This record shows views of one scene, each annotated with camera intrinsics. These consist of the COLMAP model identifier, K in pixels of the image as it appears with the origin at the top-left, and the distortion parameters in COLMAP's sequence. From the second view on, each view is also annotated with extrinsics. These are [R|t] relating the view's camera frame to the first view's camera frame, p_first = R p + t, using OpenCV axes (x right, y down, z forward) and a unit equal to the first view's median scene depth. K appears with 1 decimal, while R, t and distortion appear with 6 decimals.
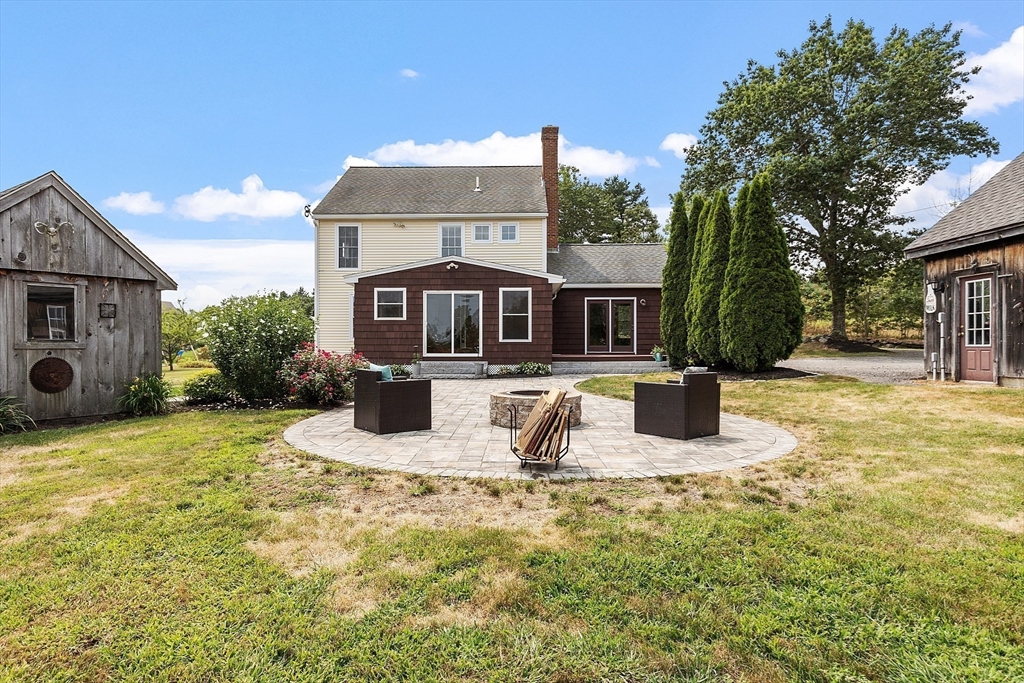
lens RADIAL K [[569.4, 0, 509.5], [0, 569.4, 348.8], [0, 0, 1]] dist [0.005602, -0.005523]
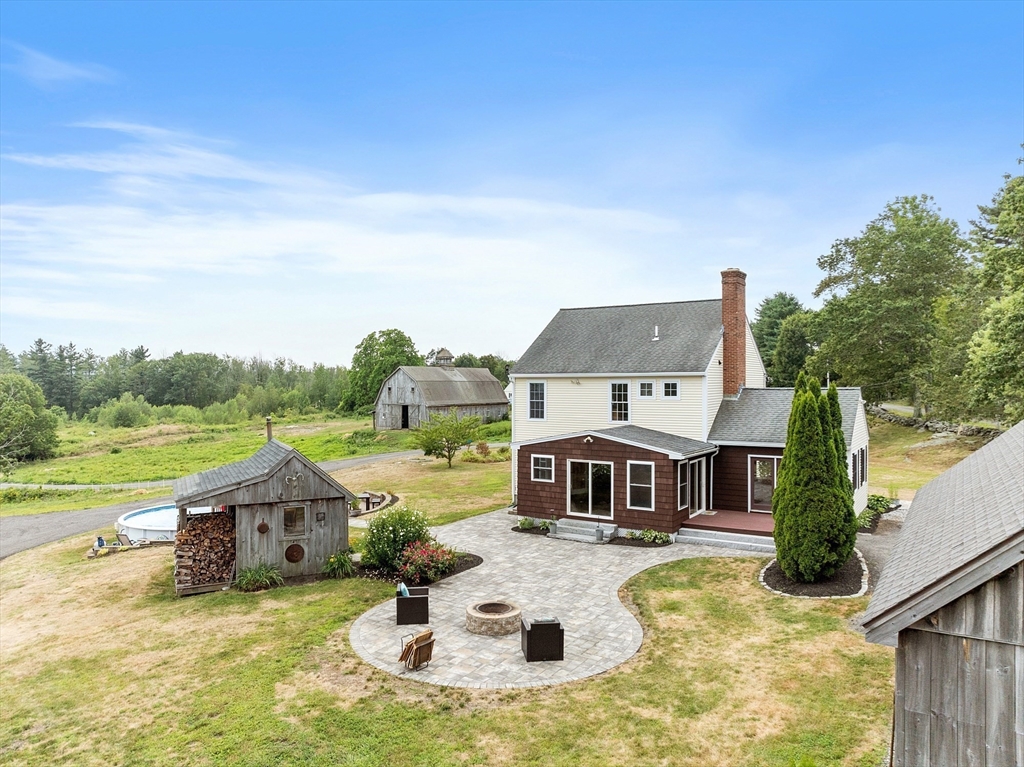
lens RADIAL K [[716.5, 0, 504.4], [0, 716.5, 385.7], [0, 0, 1]] dist [-0.008148, -0.014723]
pose [[0.849850, 0.001482, -0.527023, 0.521194], [-0.002145, 0.999997, -0.000647, -0.252907], [0.527021, 0.001680, 0.849851, -0.330582]]
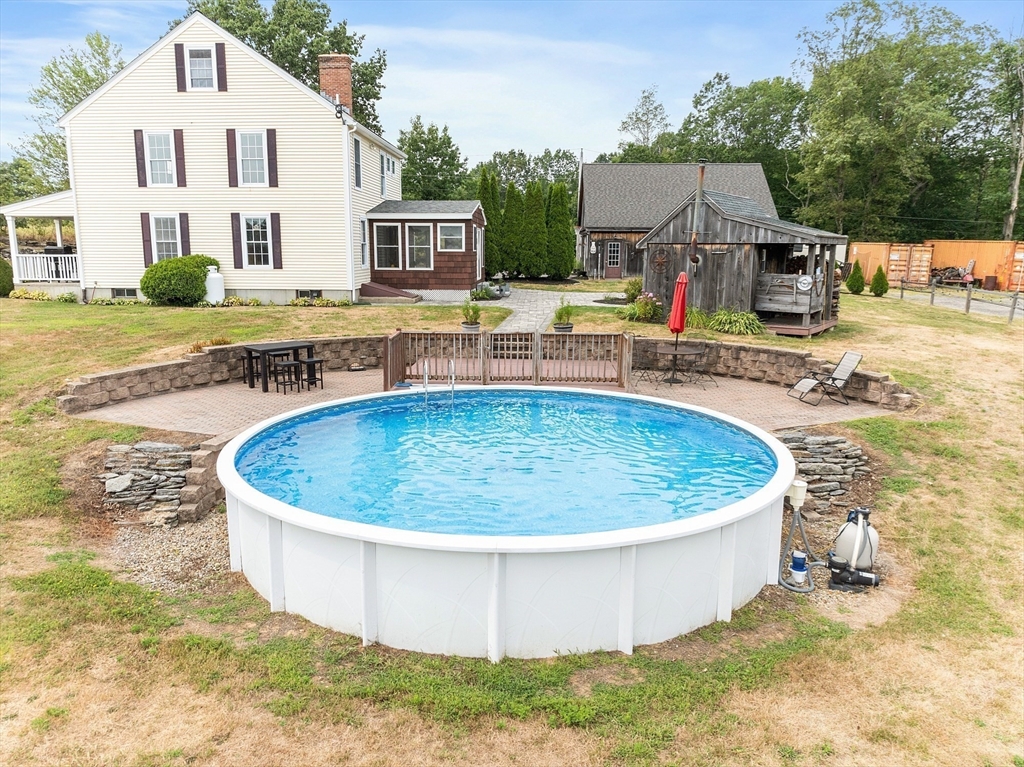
lens RADIAL K [[716.5, 0, 510.0], [0, 716.5, 382.7], [0, 0, 1]] dist [-0.008148, -0.014723]
pose [[0.022517, -0.184450, 0.982584, -1.765152], [-0.002025, 0.982823, 0.184541, -0.057894], [-0.999744, -0.006145, 0.021757, 0.892804]]
